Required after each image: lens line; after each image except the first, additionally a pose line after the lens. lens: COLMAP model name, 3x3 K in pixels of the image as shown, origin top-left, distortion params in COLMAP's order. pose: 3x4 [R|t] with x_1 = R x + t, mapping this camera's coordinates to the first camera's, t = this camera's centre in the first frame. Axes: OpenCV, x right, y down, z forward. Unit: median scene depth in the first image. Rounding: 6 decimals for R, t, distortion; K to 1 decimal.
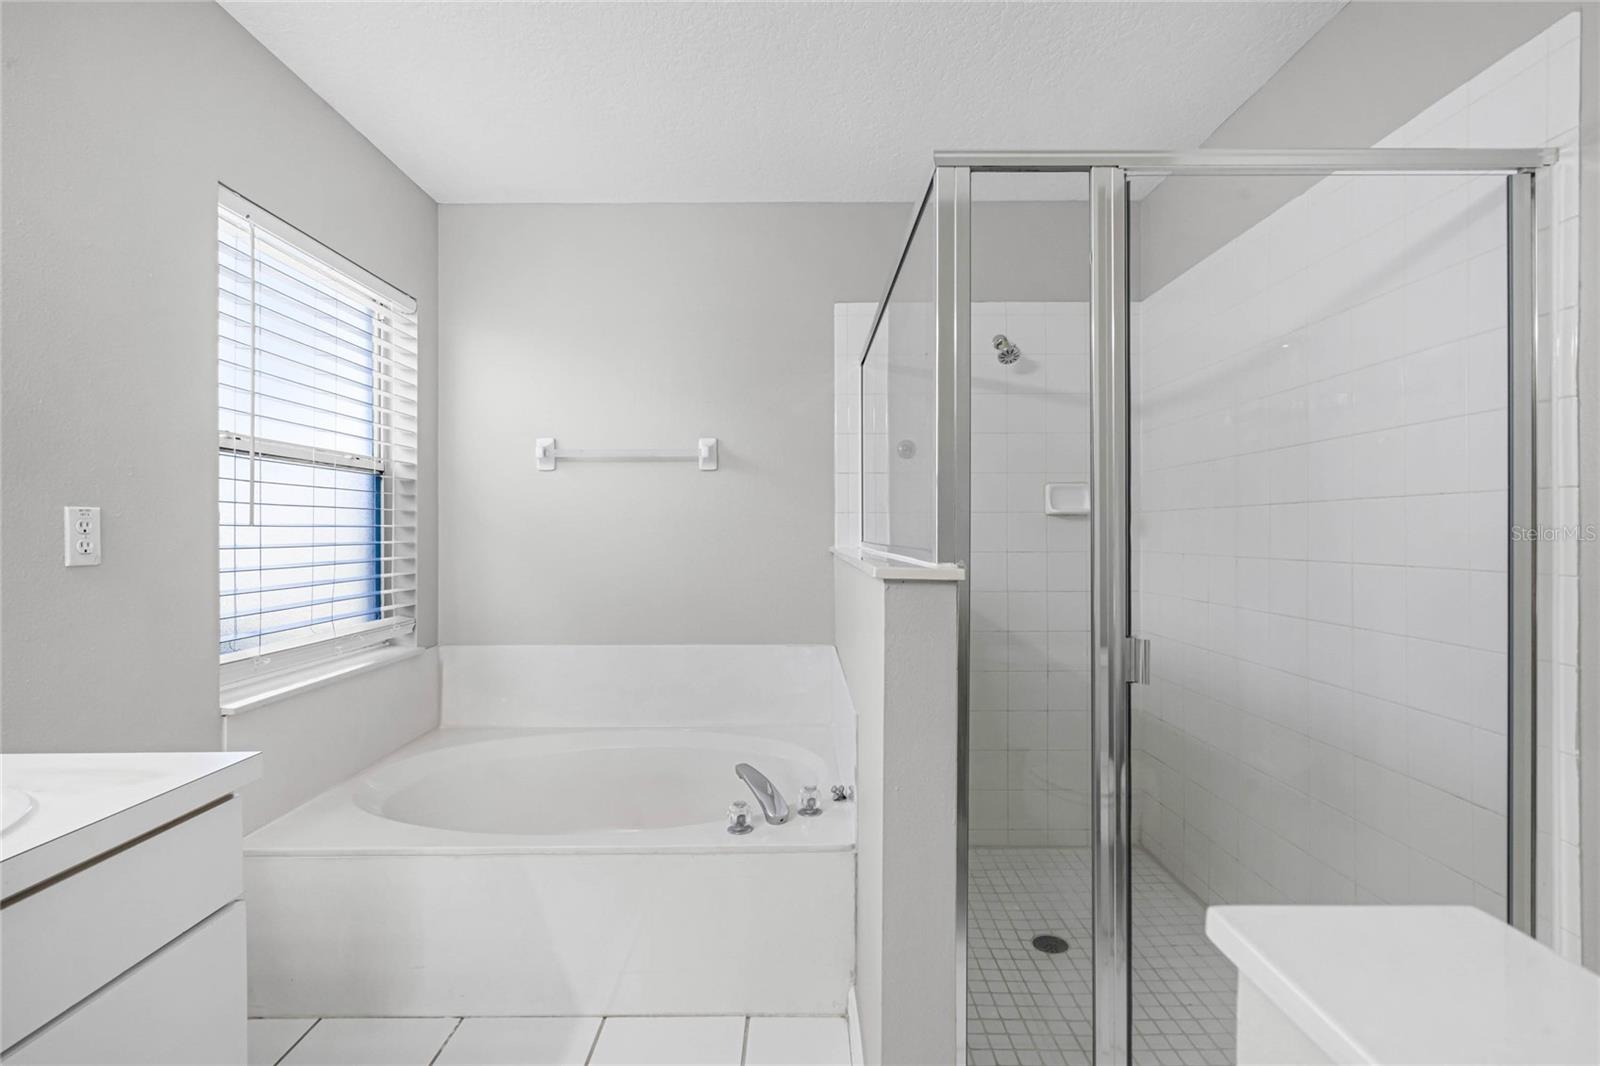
lens RADIAL K [[731.1, 0, 797.0], [0, 731.1, 540.2], [0, 0, 1]] dist [-0.001737, 0.000190]
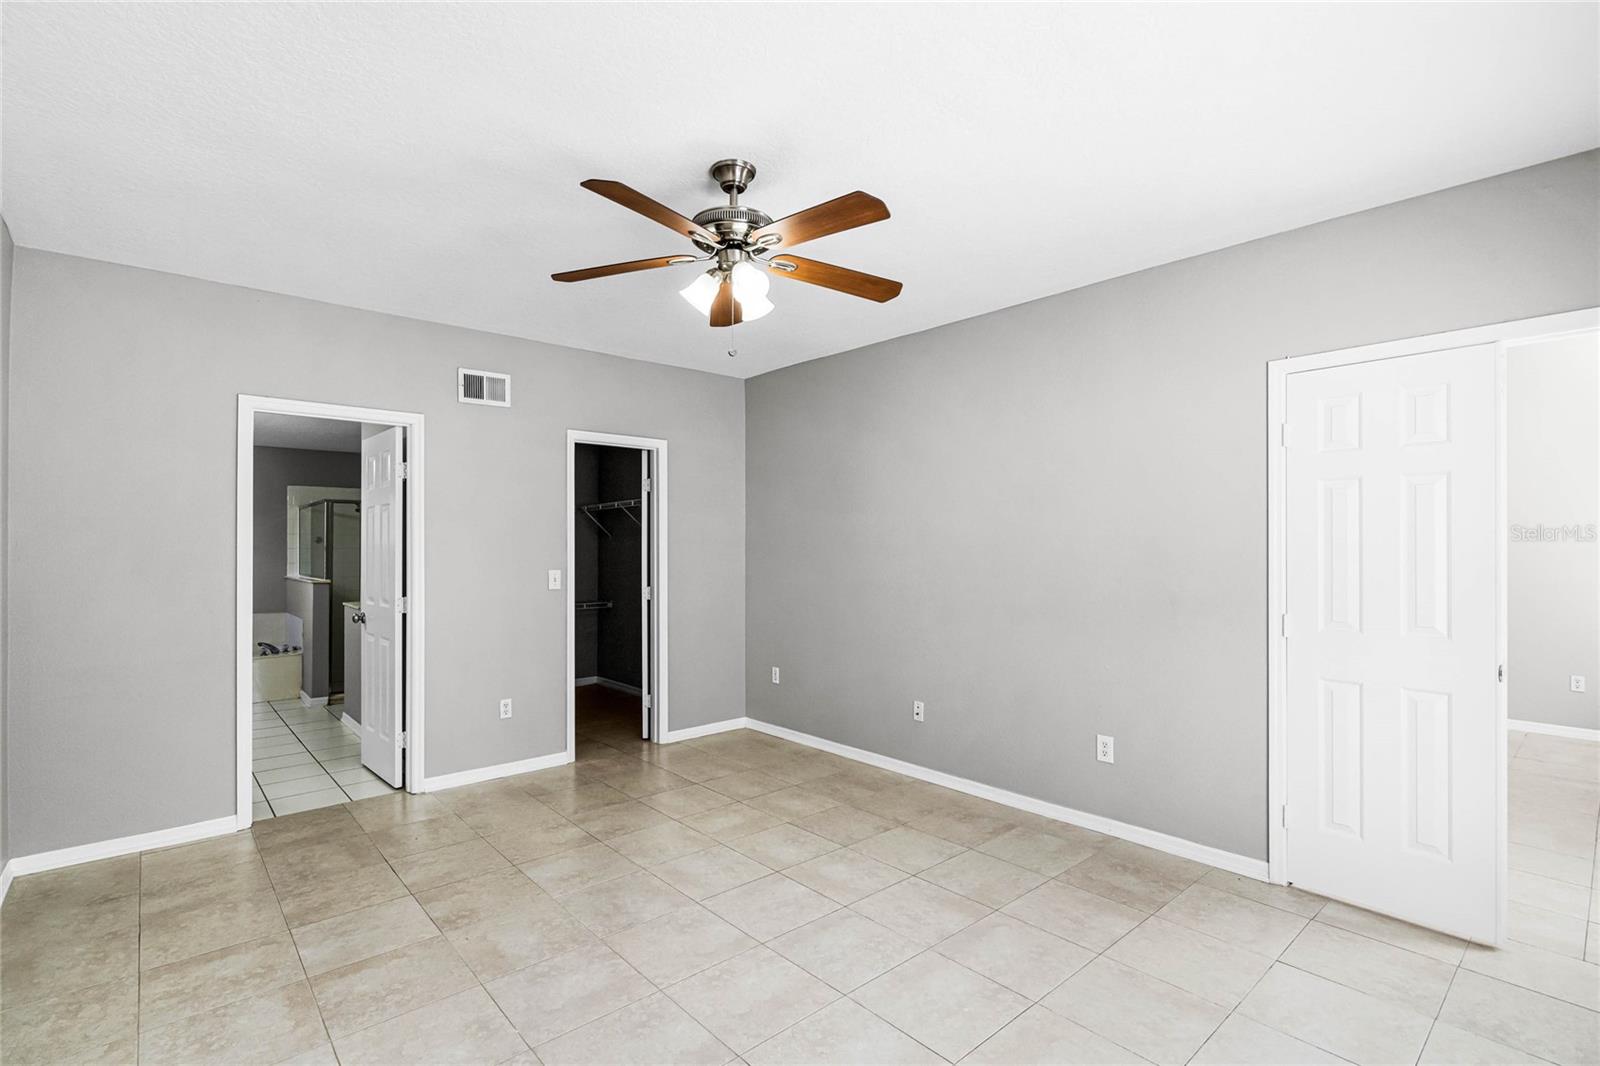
lens RADIAL K [[731.1, 0, 797.0], [0, 731.1, 540.2], [0, 0, 1]] dist [-0.001737, 0.000190]
pose [[0.744461, 0.007096, 0.667628, -0.375826], [0.005931, 0.999834, -0.017241, -0.068408], [-0.667640, 0.016795, 0.744295, -2.452010]]
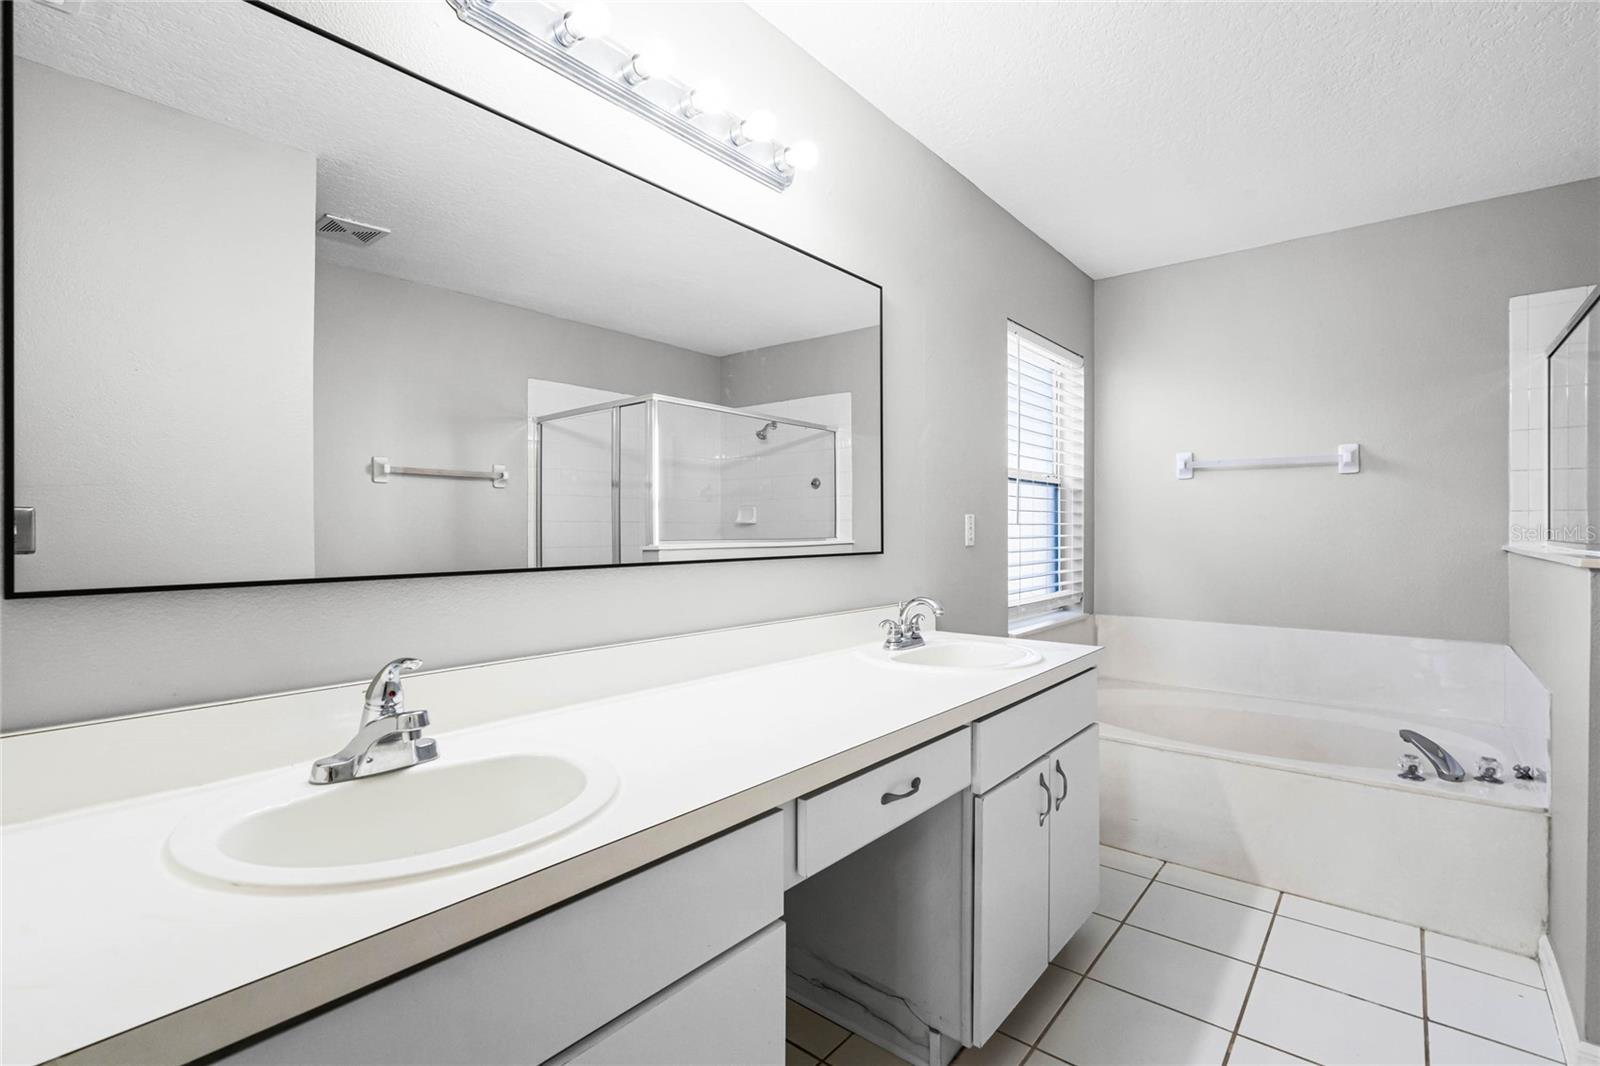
lens RADIAL K [[746.7, 0, 791.9], [0, 746.7, 526.9], [0, 0, 1]] dist [0.000091, 0.001148]
pose [[0.773702, 0.004251, -0.633535, -0.063082], [-0.011240, 0.999912, -0.007018, 0.001805], [0.633450, 0.012551, 0.773682, -0.427088]]
